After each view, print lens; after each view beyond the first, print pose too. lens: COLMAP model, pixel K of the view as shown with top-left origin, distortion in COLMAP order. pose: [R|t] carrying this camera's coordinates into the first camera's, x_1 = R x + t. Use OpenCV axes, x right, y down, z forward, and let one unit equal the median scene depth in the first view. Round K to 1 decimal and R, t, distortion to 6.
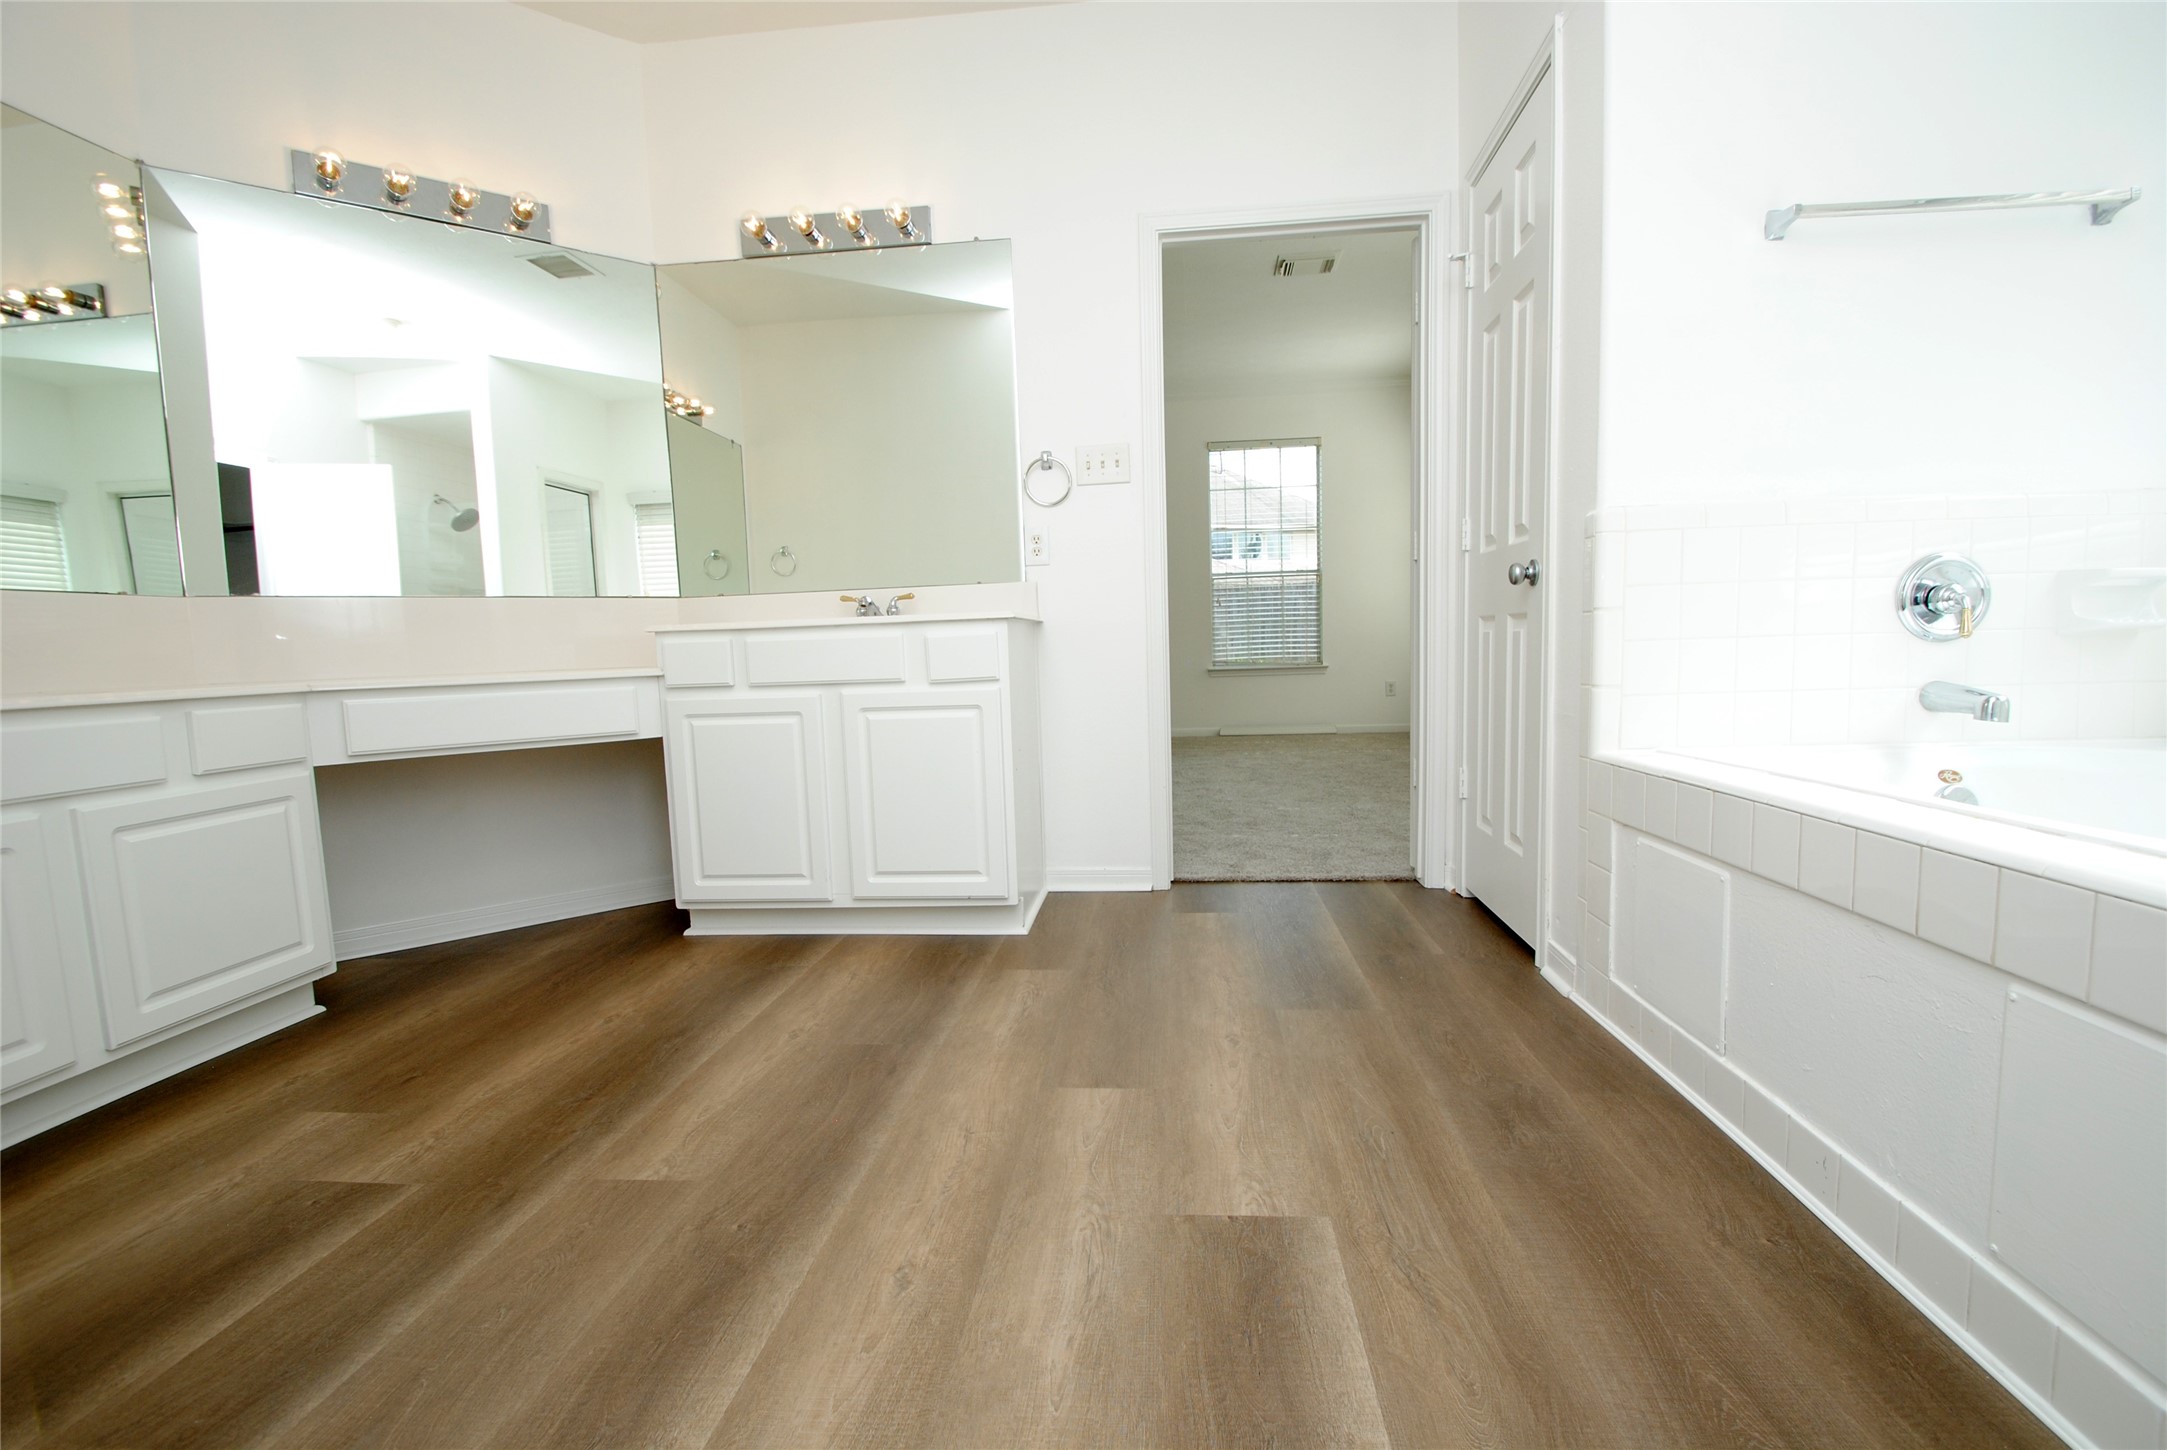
lens RADIAL K [[951.2, 0, 1086.4], [0, 951.2, 728.3], [0, 0, 1]] dist [0.000995, -0.000153]
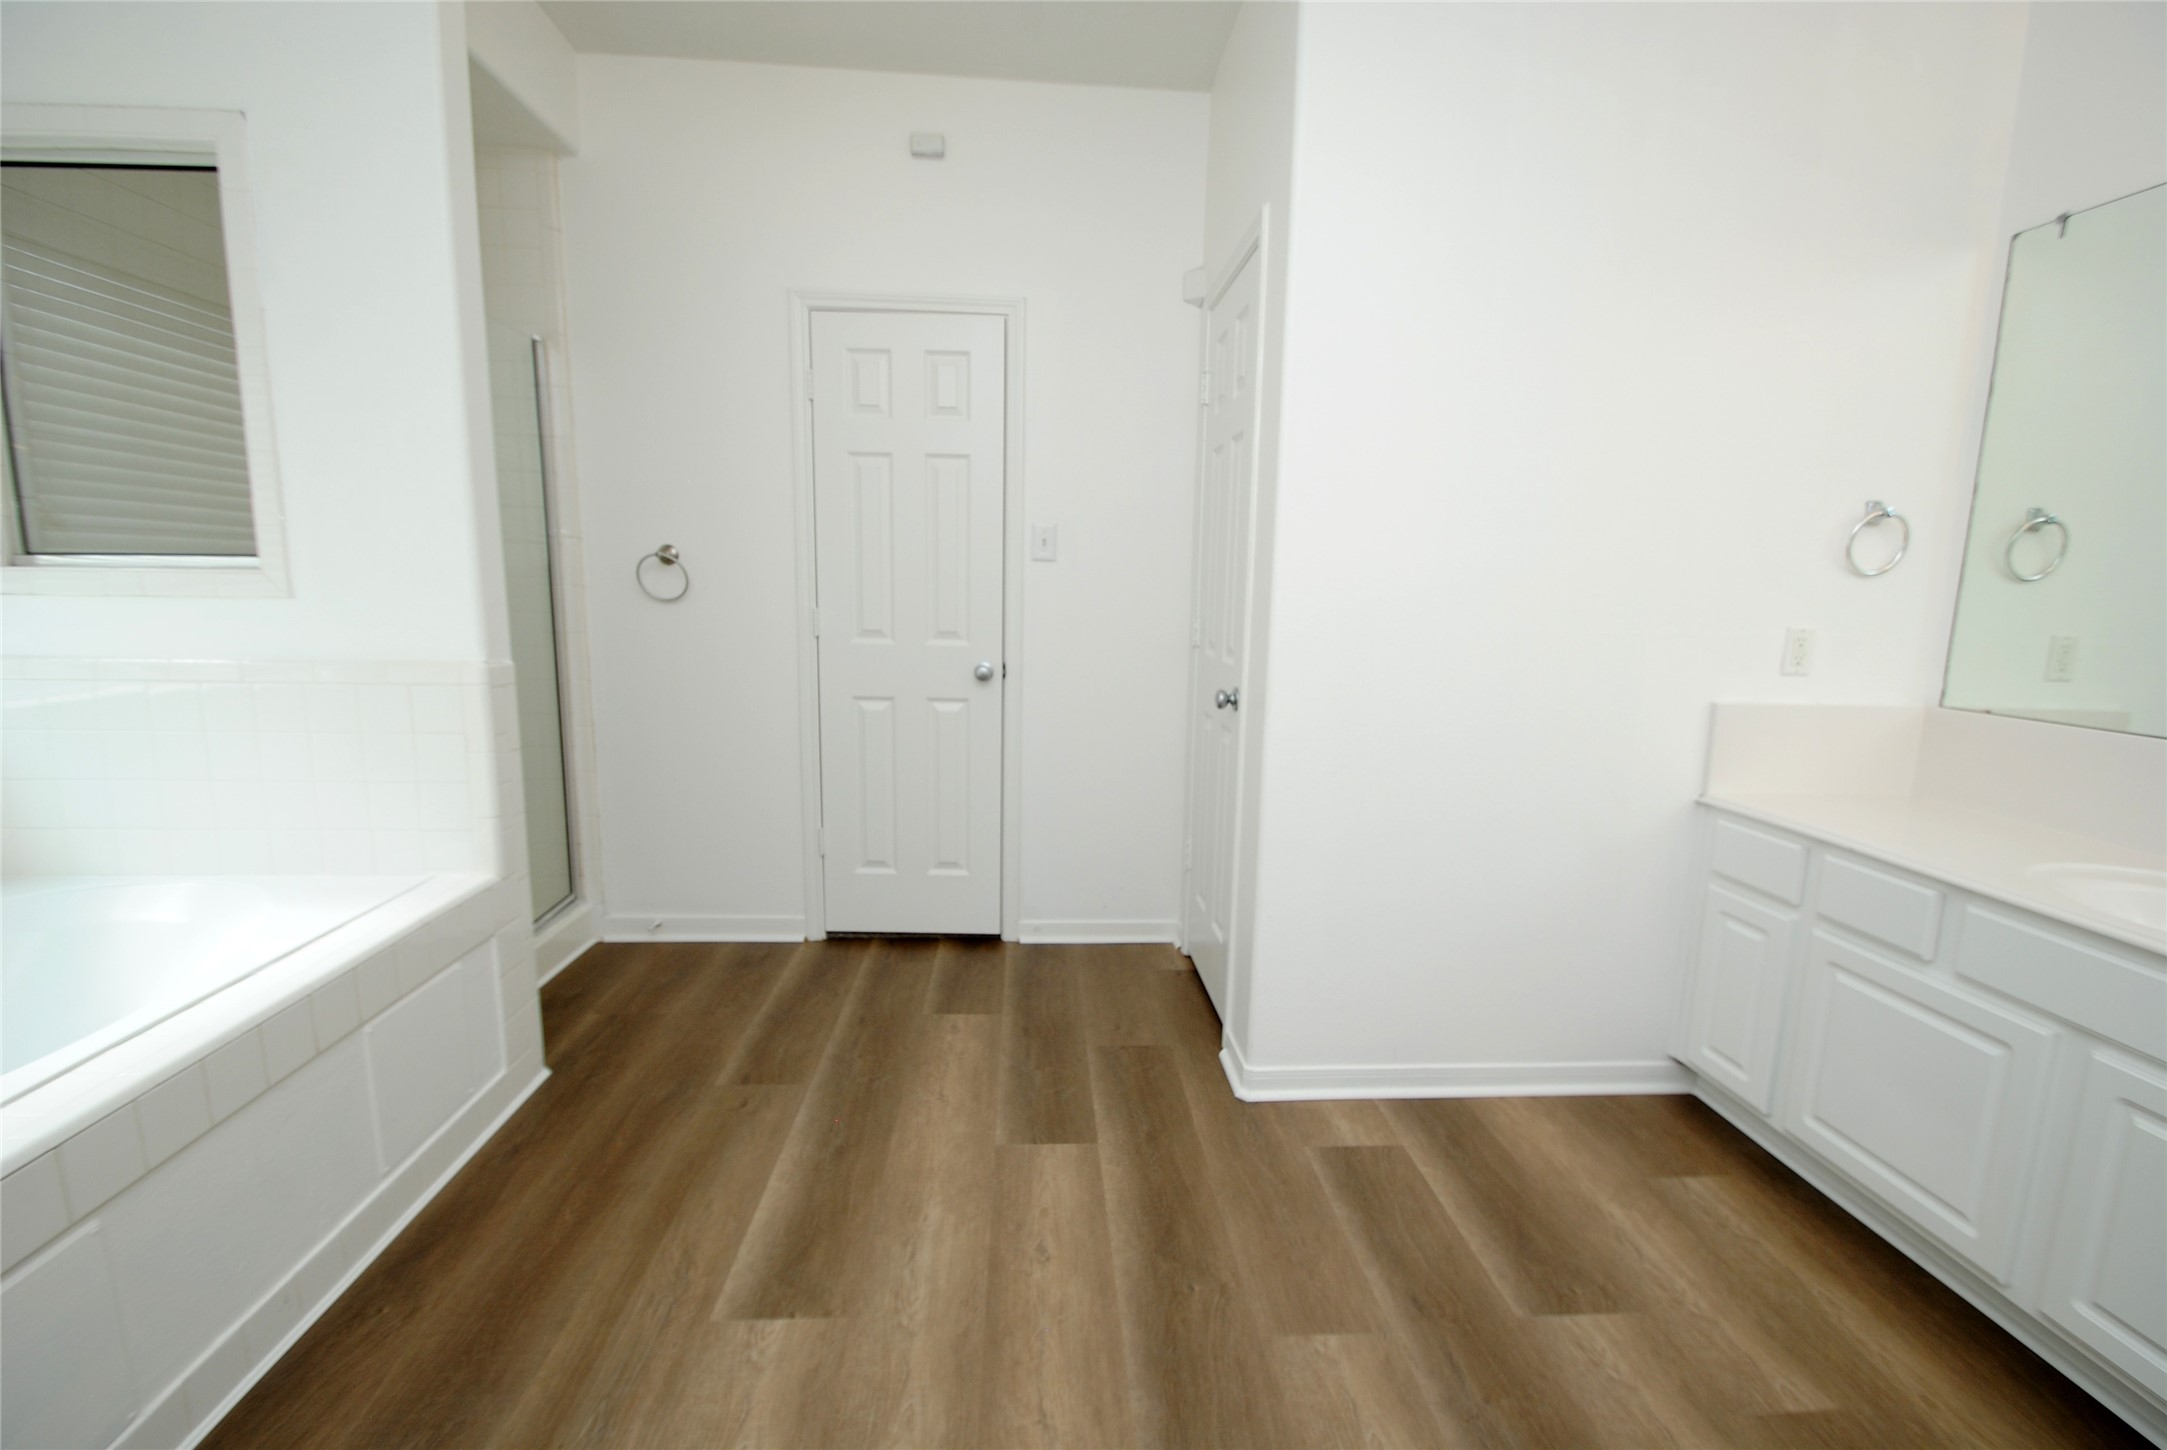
lens RADIAL K [[951.2, 0, 1086.4], [0, 951.2, 728.3], [0, 0, 1]] dist [0.000995, -0.000153]
pose [[-0.987678, 0.034654, -0.152615, -0.059654], [-0.003643, 0.969819, 0.243798, -0.515405], [0.156457, 0.241350, -0.957743, 2.053914]]
